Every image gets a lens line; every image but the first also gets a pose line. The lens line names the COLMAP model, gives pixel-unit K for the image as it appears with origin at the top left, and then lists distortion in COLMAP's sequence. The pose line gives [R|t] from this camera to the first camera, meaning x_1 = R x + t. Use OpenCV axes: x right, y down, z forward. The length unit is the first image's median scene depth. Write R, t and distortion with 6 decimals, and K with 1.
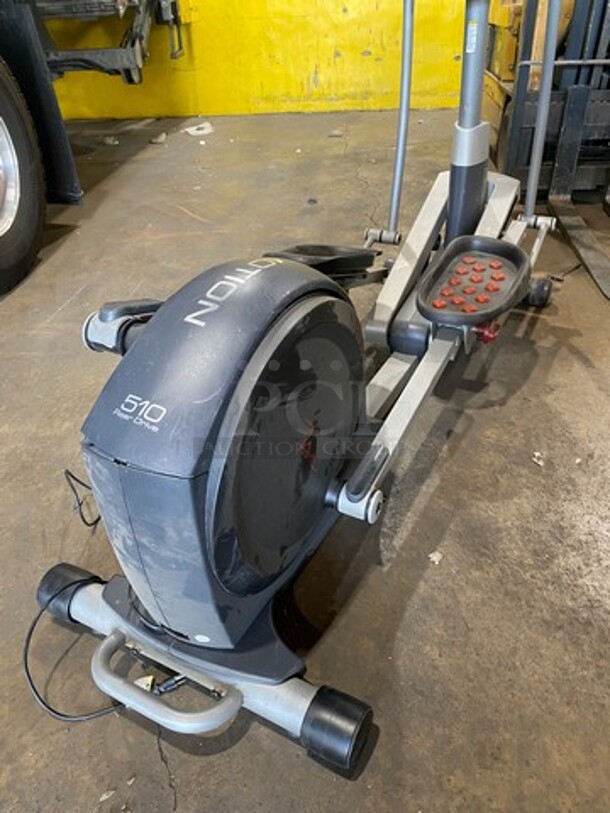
lens RADIAL K [[615.6, 0, 303.9], [0, 615.6, 403.7], [0, 0, 1]] dist [0.016943, -0.024897]
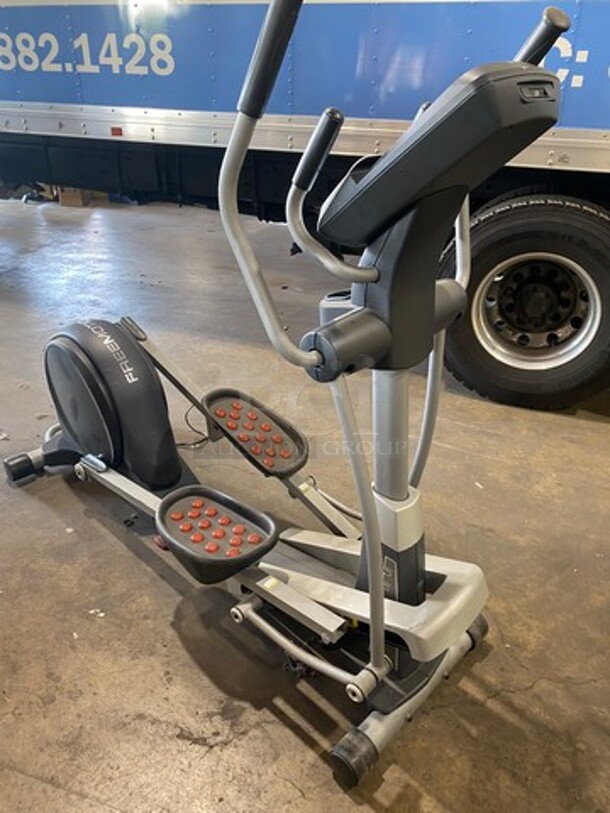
lens RADIAL K [[615.6, 0, 312.4], [0, 615.6, 400.6], [0, 0, 1]] dist [0.016943, -0.024897]
pose [[-0.263077, 0.496374, -0.827286, 0.588242], [-0.563988, 0.616589, 0.549304, -0.596267], [0.782757, 0.611089, 0.117739, 0.510411]]
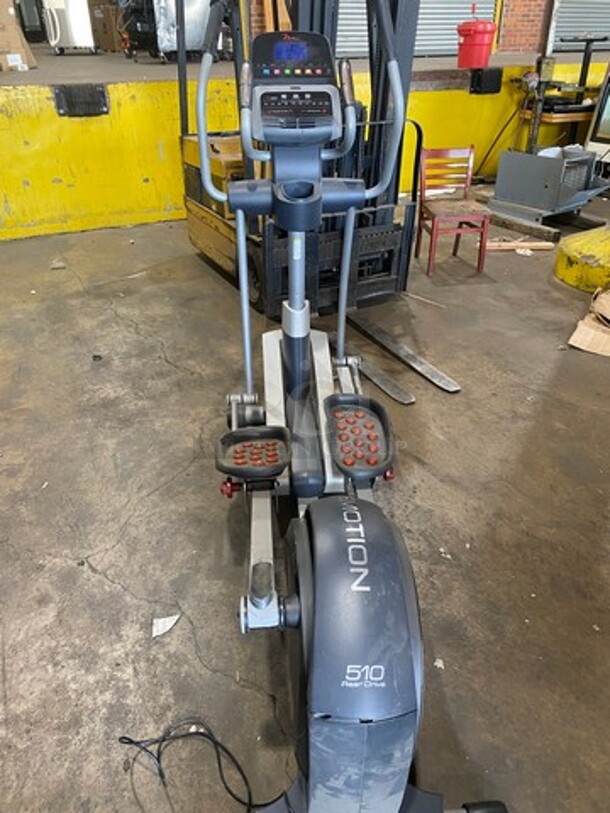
lens RADIAL K [[615.6, 0, 300.1], [0, 615.6, 404.8], [0, 0, 1]] dist [0.016943, -0.024897]
pose [[0.845942, -0.235139, 0.478635, -0.248566], [0.275976, 0.961037, -0.015633, -0.158350], [-0.456310, 0.145317, 0.877875, -0.046021]]
